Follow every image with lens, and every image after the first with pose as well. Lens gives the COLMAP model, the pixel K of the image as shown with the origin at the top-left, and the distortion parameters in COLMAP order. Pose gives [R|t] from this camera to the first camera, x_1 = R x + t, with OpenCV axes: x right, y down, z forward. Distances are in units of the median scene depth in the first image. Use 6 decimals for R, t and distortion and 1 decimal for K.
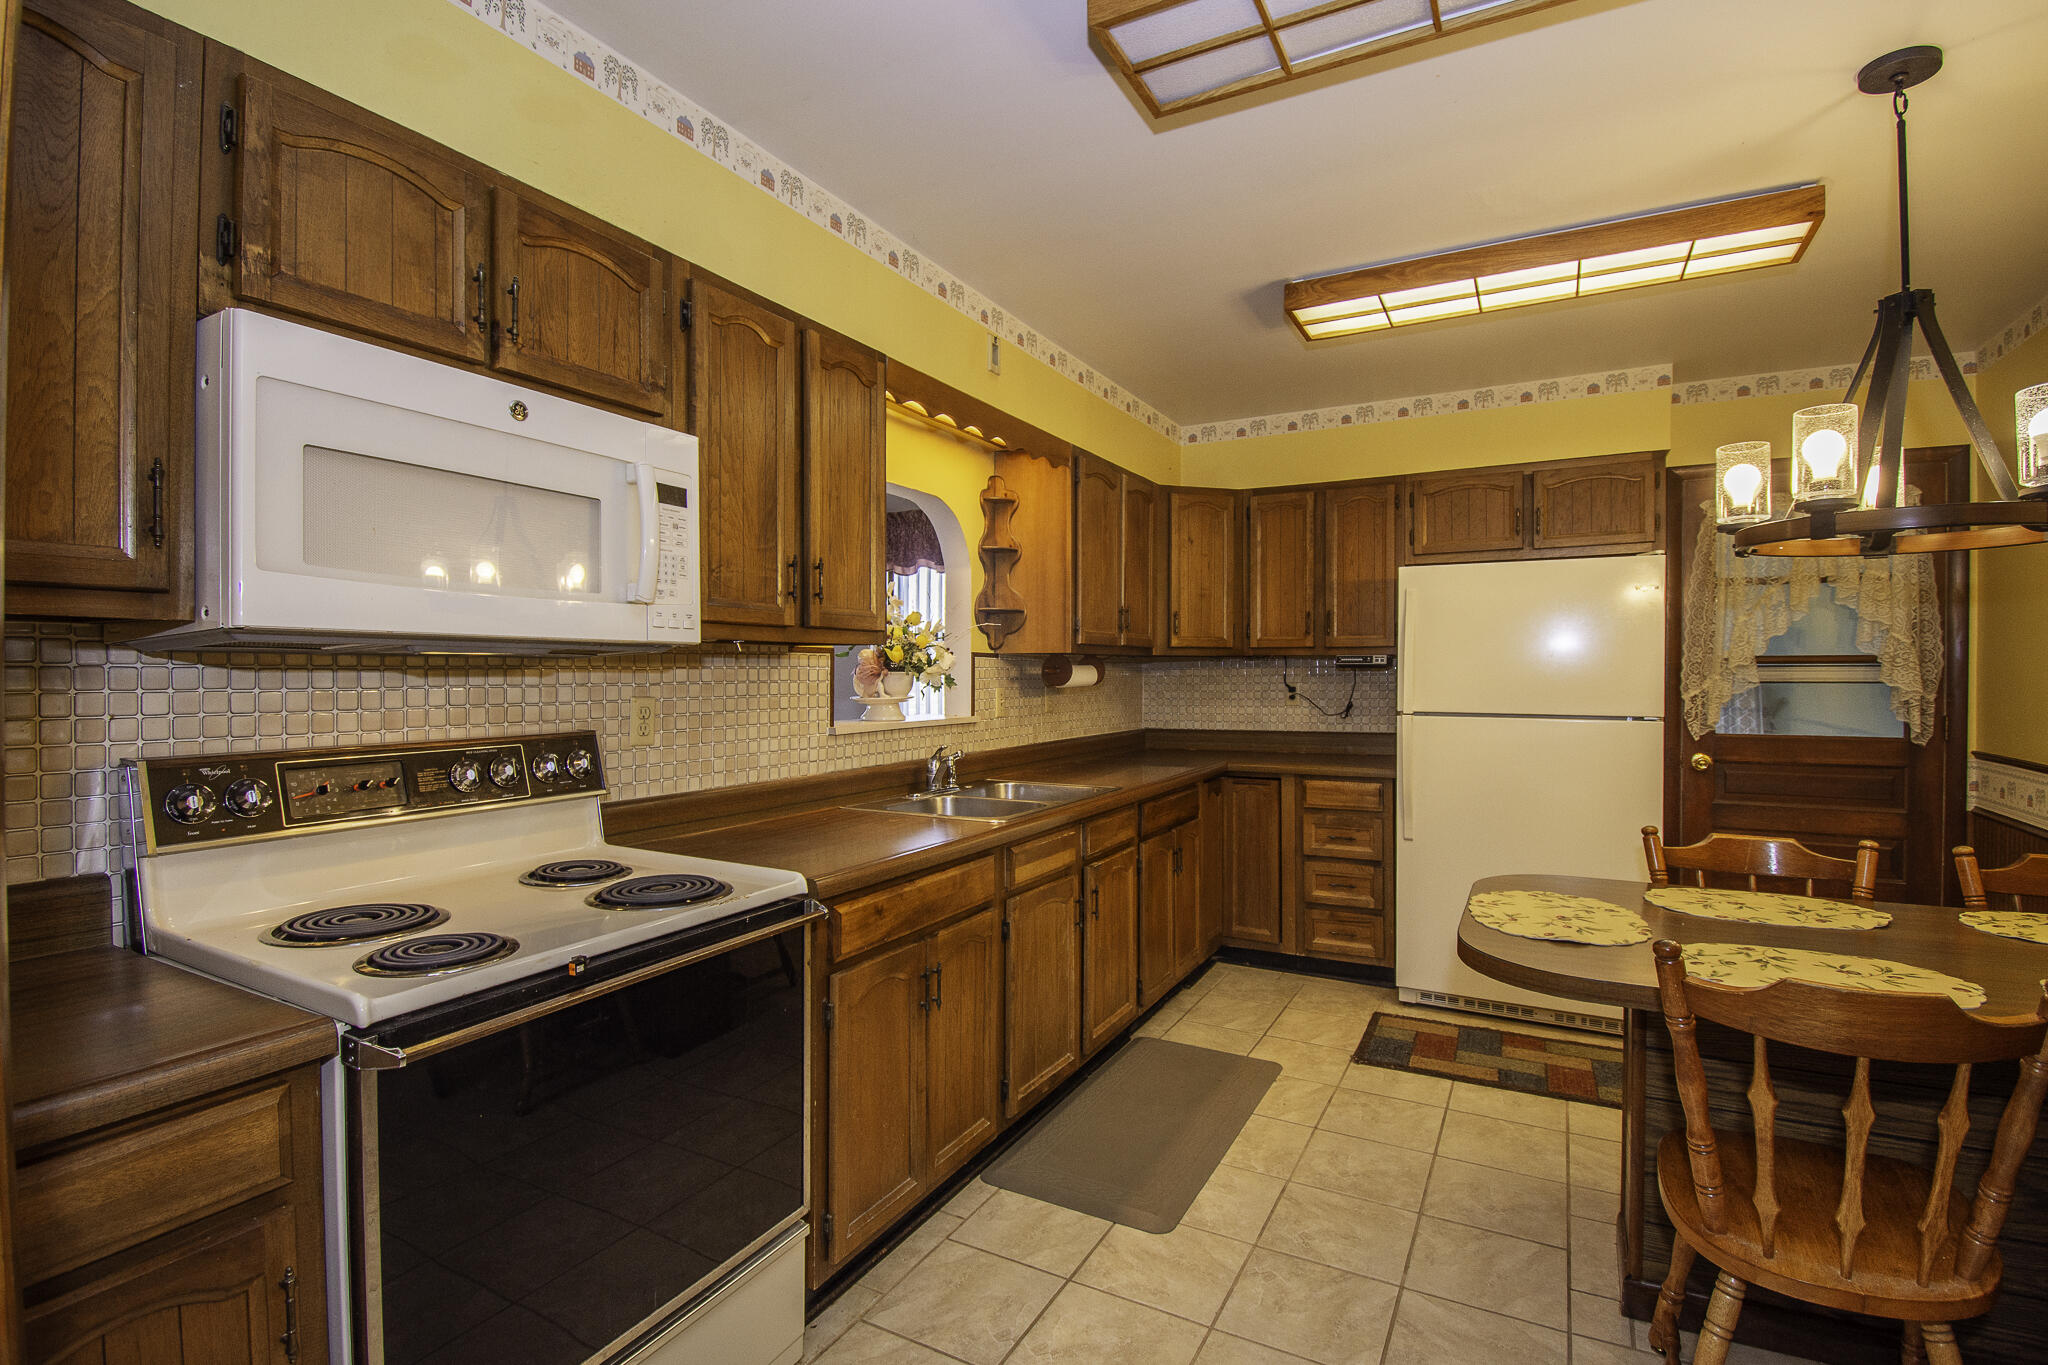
lens RADIAL K [[952.4, 0, 1017.7], [0, 952.4, 667.9], [0, 0, 1]] dist [0.005820, -0.006299]
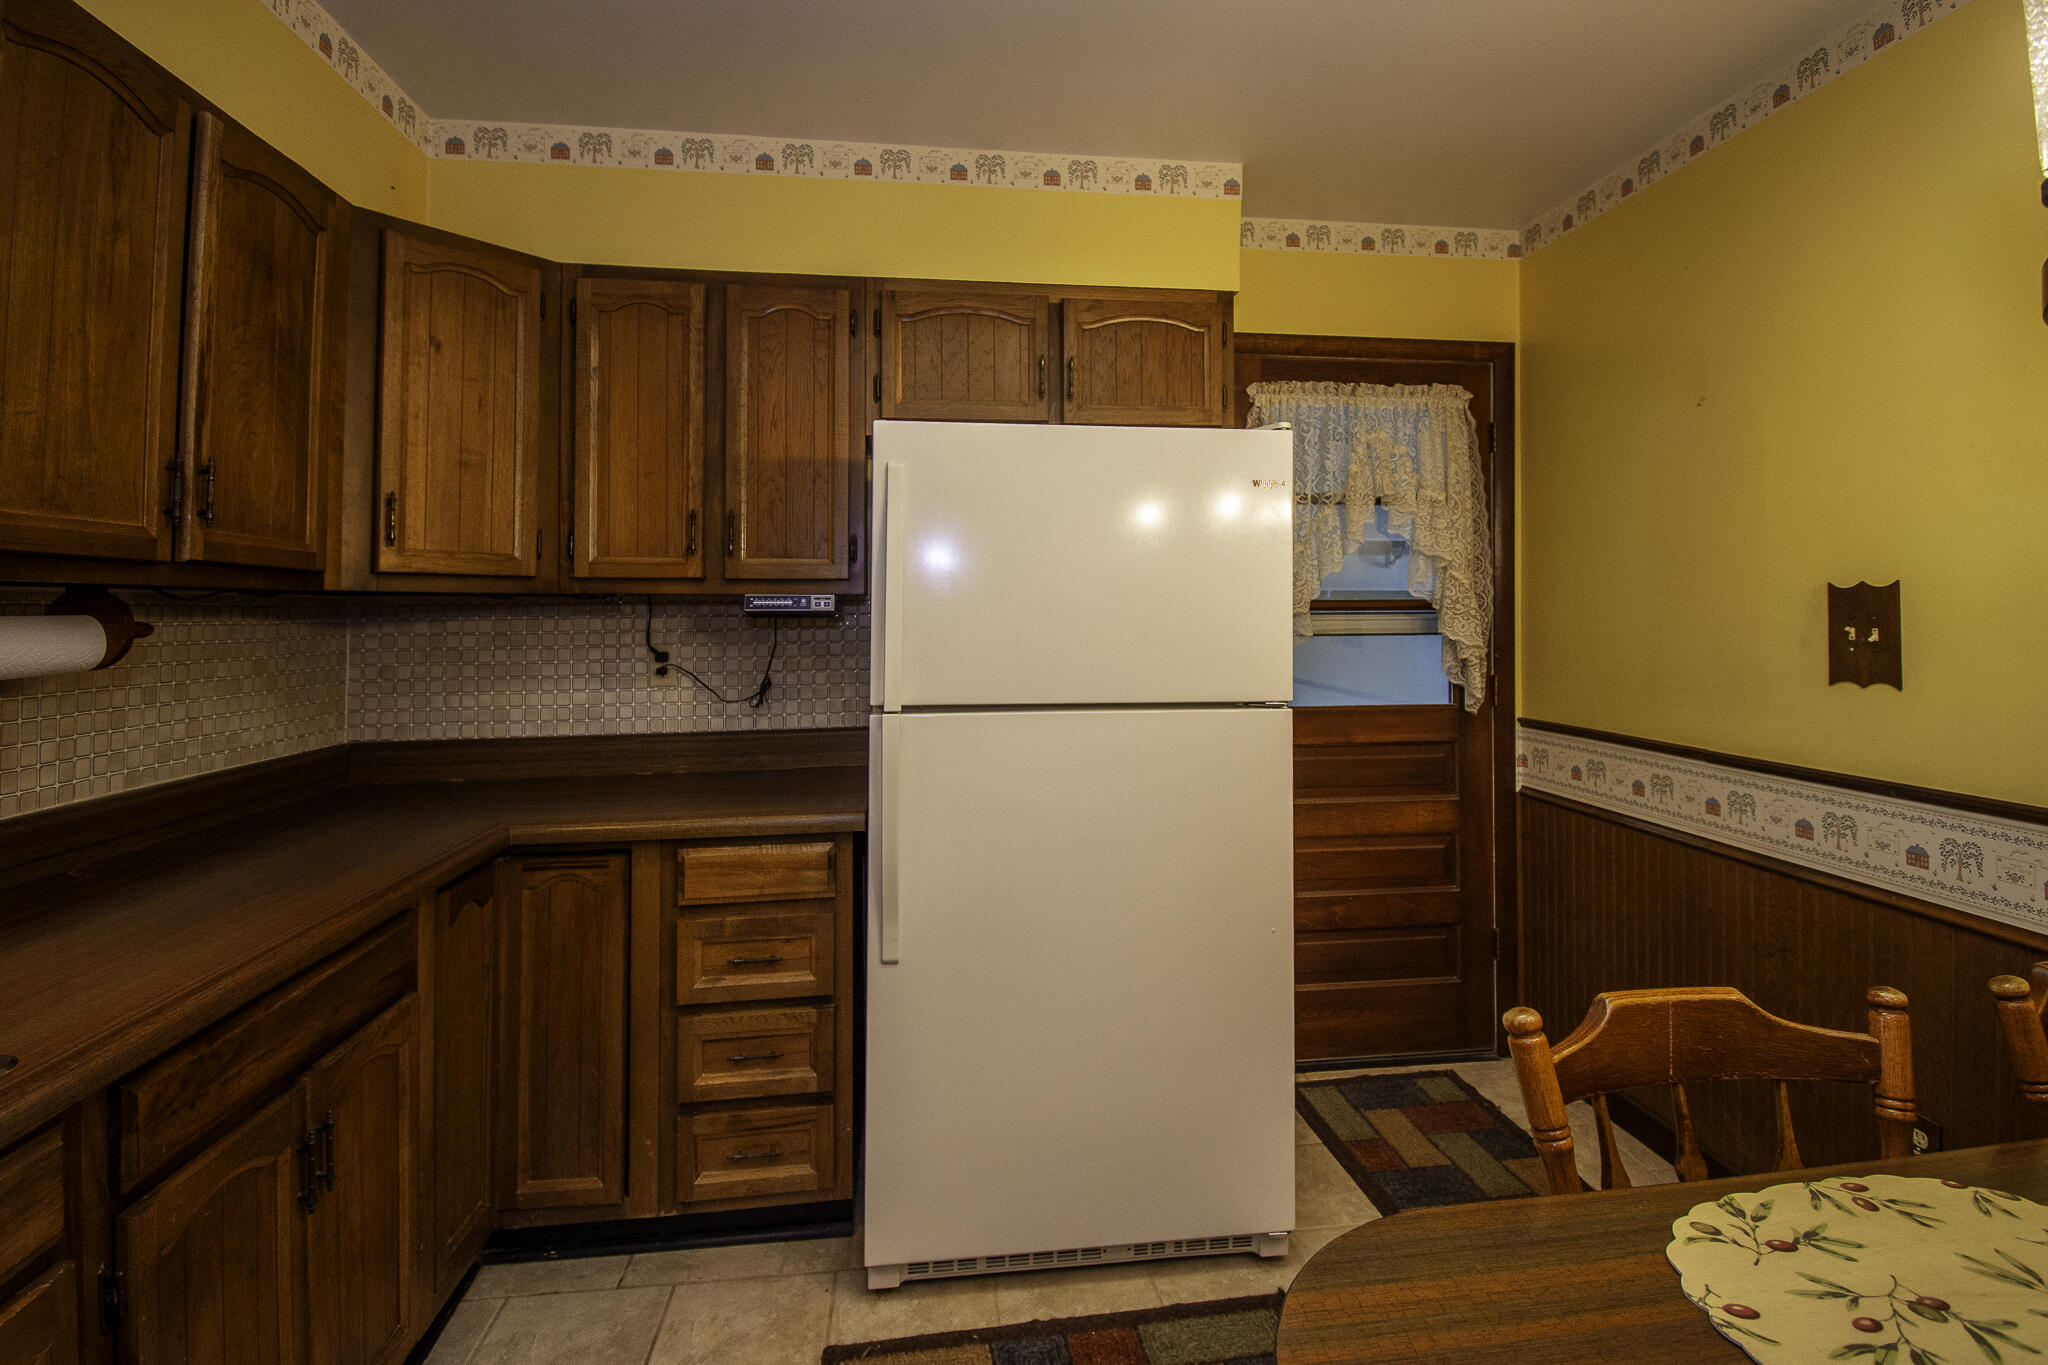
lens RADIAL K [[952.4, 0, 1024.9], [0, 952.4, 580.5], [0, 0, 1]] dist [0.005820, -0.006299]
pose [[0.807877, 0.017414, 0.589093, 0.150733], [0.001701, 0.999490, -0.031879, -0.003928], [-0.589348, 0.026756, 0.807436, 0.490128]]
